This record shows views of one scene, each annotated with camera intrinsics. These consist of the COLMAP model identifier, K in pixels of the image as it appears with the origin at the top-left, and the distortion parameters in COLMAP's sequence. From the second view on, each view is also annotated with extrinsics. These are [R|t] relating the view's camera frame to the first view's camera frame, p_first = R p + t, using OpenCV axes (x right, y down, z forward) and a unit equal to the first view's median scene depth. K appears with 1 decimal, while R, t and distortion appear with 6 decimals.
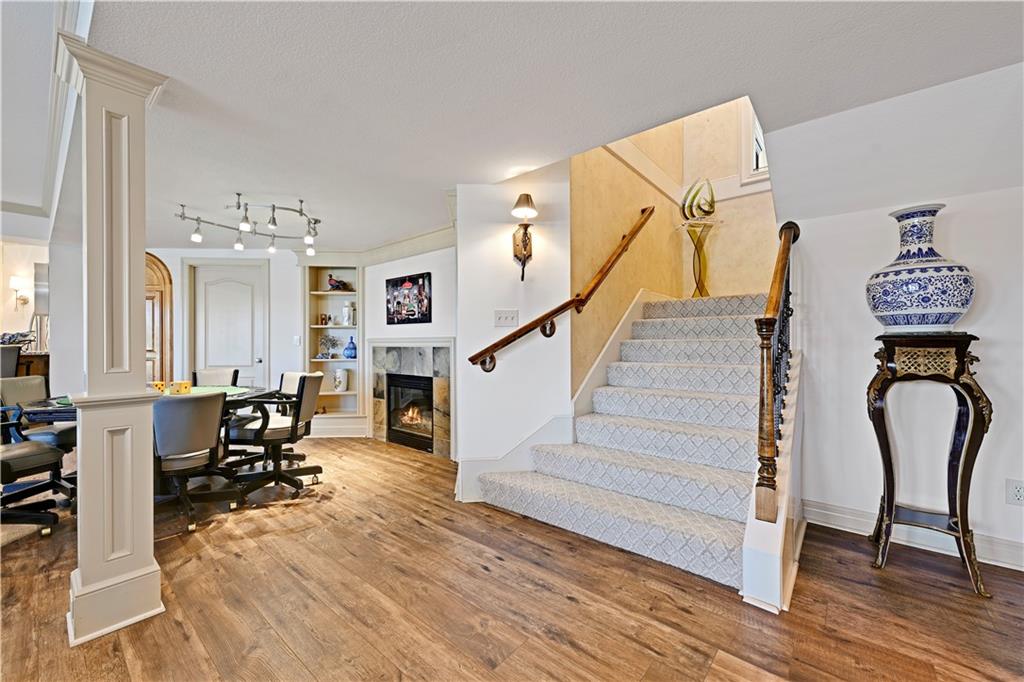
lens RADIAL K [[406.4, 0, 511.2], [0, 406.4, 345.4], [0, 0, 1]] dist [0.000250, 0.000281]
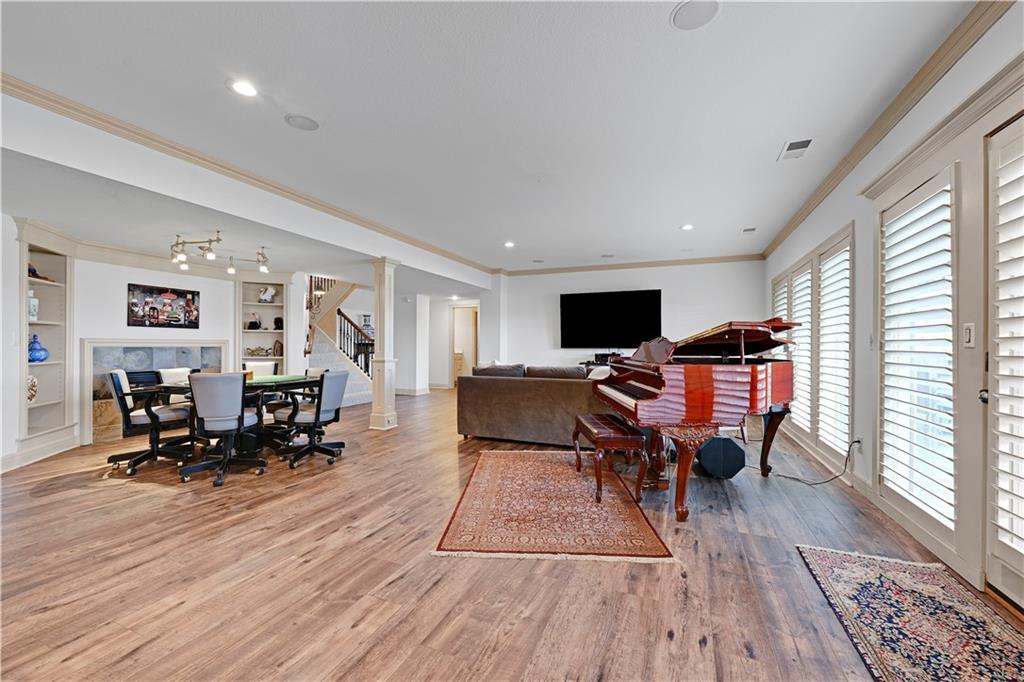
lens RADIAL K [[406.4, 0, 510.2], [0, 406.4, 345.1], [0, 0, 1]] dist [0.000250, 0.000281]
pose [[-0.294646, 0.002196, 0.955604, -1.703642], [-0.000219, 0.999997, -0.002366, 0.000986], [-0.955606, -0.000907, -0.294645, 0.387236]]
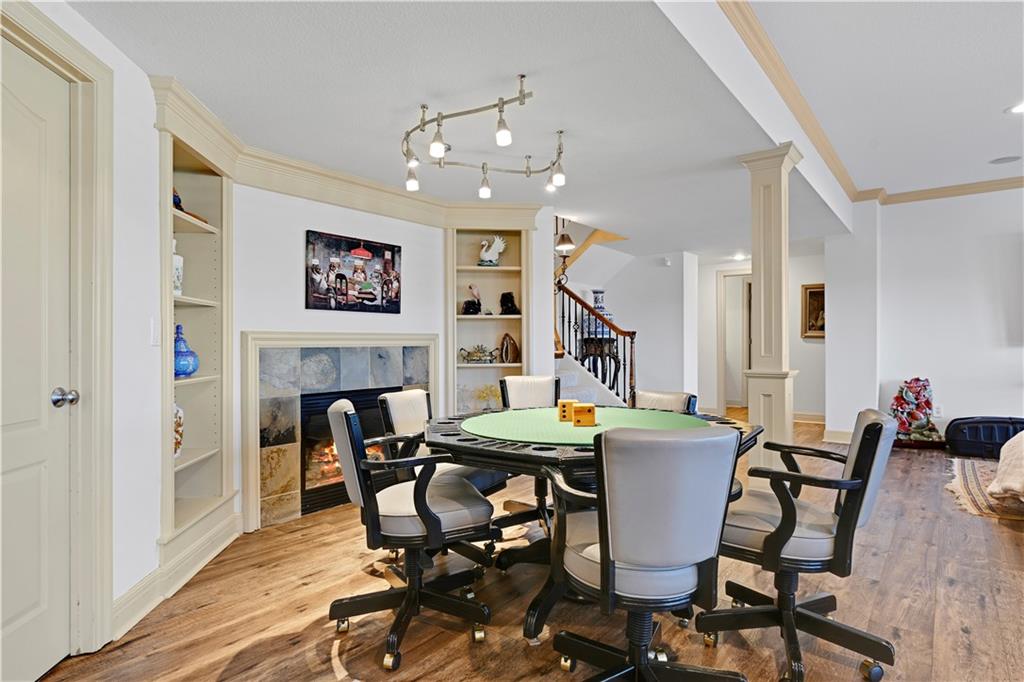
lens RADIAL K [[549.0, 0, 515.2], [0, 549.0, 342.2], [0, 0, 1]] dist [0.000639, -0.001159]
pose [[-0.035318, 0.002799, 0.999372, -1.152741], [0.007112, 0.999971, -0.002549, 0.000283], [-0.999351, 0.007017, -0.035337, 0.781629]]
